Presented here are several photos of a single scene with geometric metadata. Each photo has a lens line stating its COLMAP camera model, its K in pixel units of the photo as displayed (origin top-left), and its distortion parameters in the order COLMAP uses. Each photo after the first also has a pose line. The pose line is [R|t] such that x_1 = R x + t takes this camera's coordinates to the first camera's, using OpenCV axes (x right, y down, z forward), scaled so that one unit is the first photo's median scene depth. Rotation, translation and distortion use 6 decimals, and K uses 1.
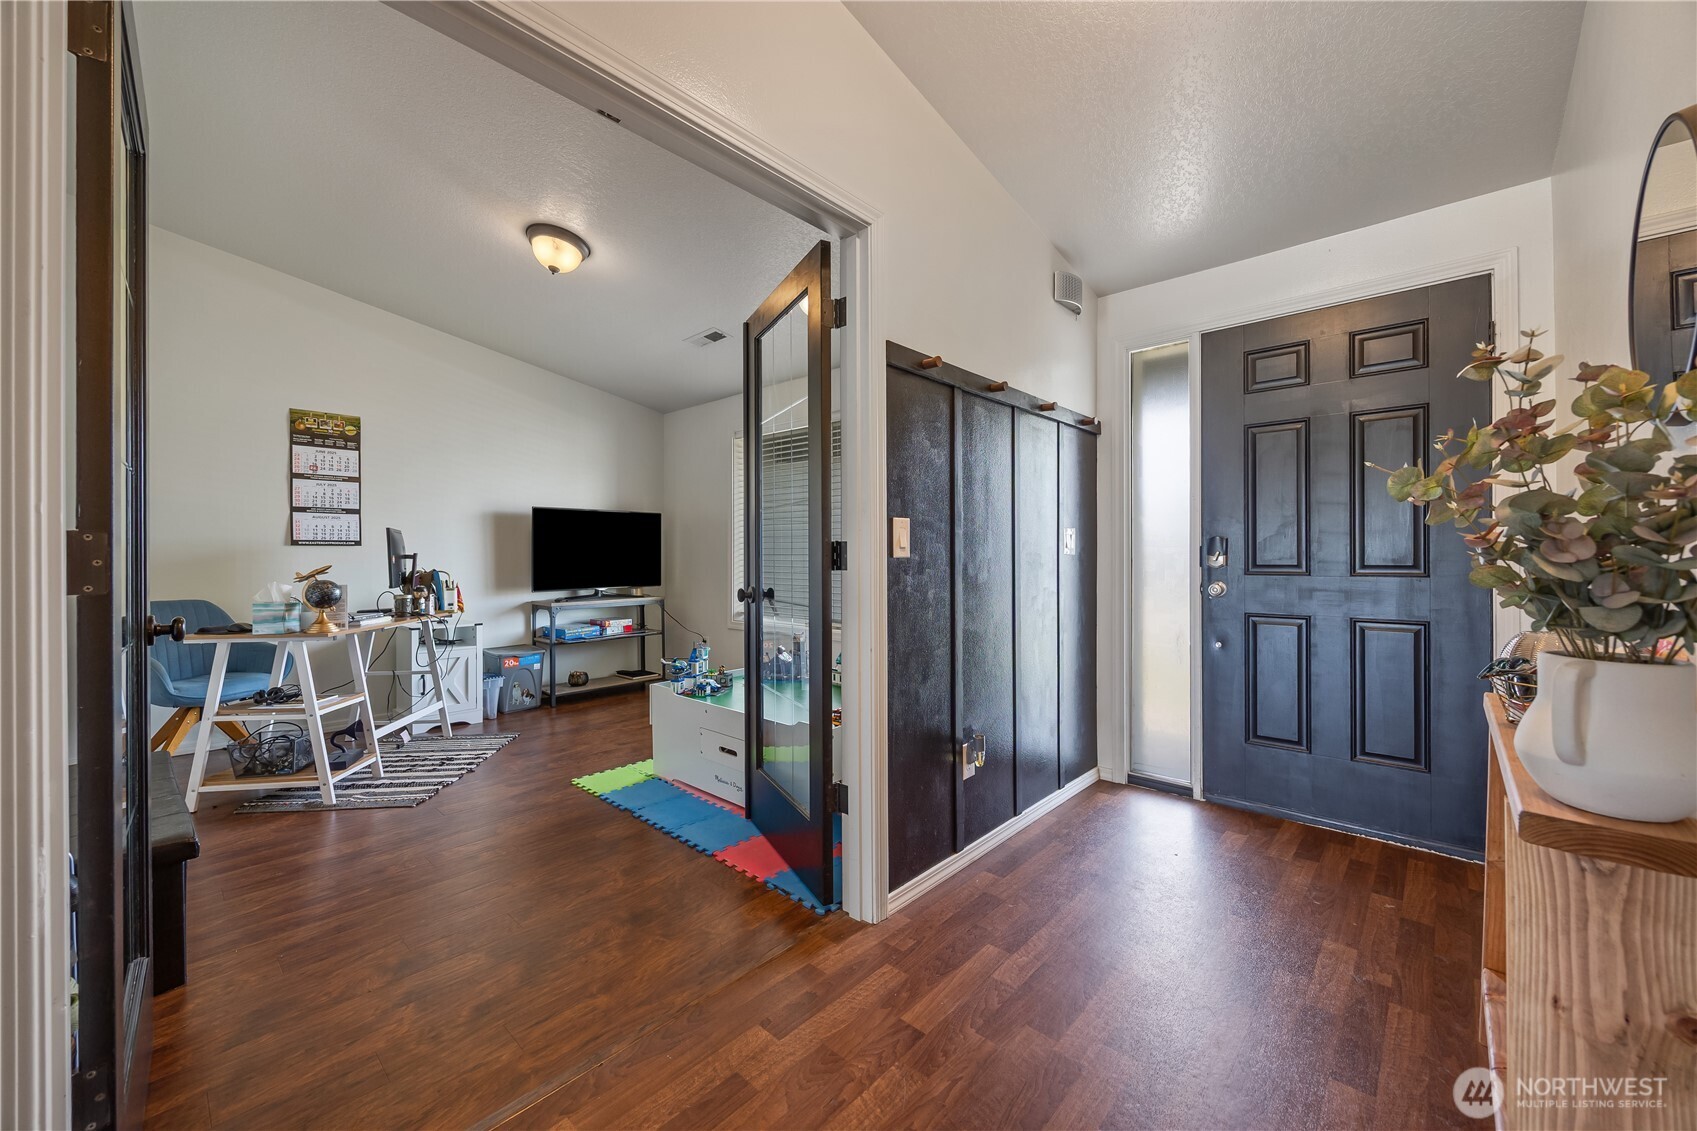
lens RADIAL K [[652.8, 0, 850.2], [0, 652.8, 558.7], [0, 0, 1]] dist [-0.001375, 0.000019]
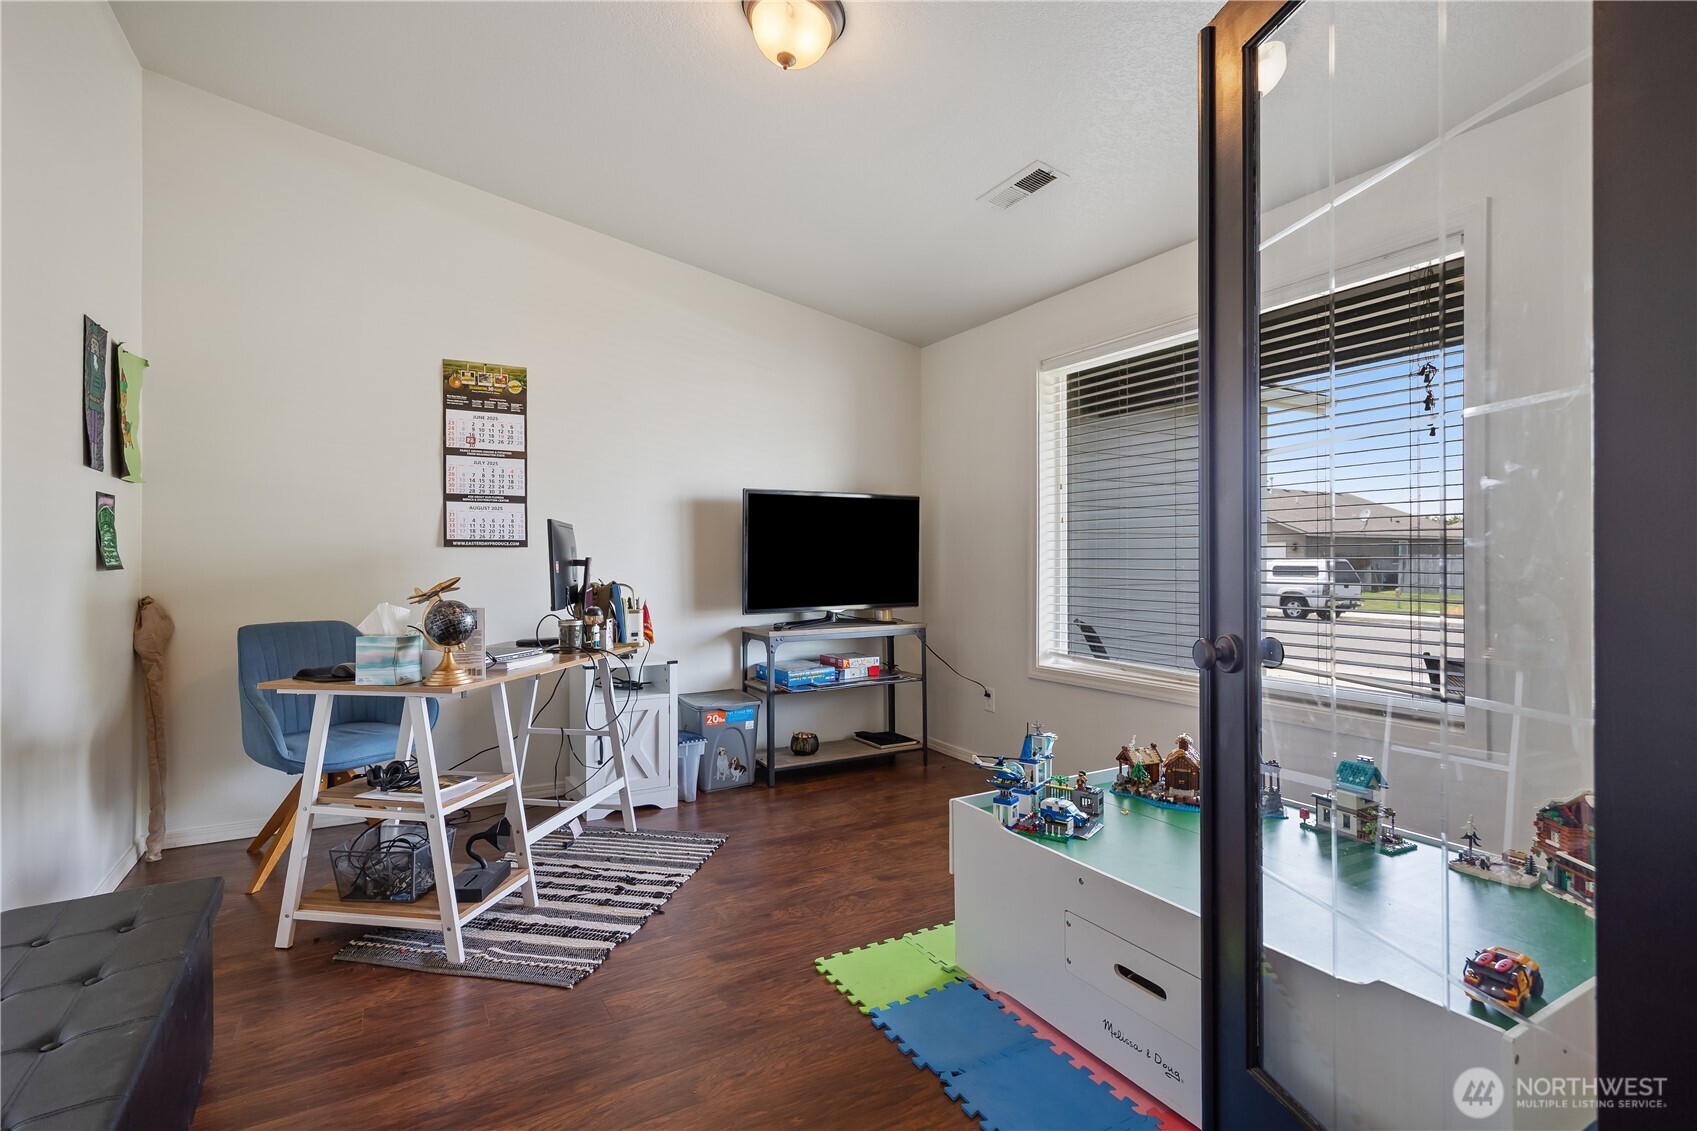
lens RADIAL K [[868.3, 0, 854.1], [0, 868.3, 560.6], [0, 0, 1]] dist [-0.008274, -0.000409]
pose [[0.950272, -0.000892, -0.311418, -0.128900], [-0.000321, 0.999993, -0.003844, -0.001812], [0.311419, 0.003753, 0.950265, 0.237830]]
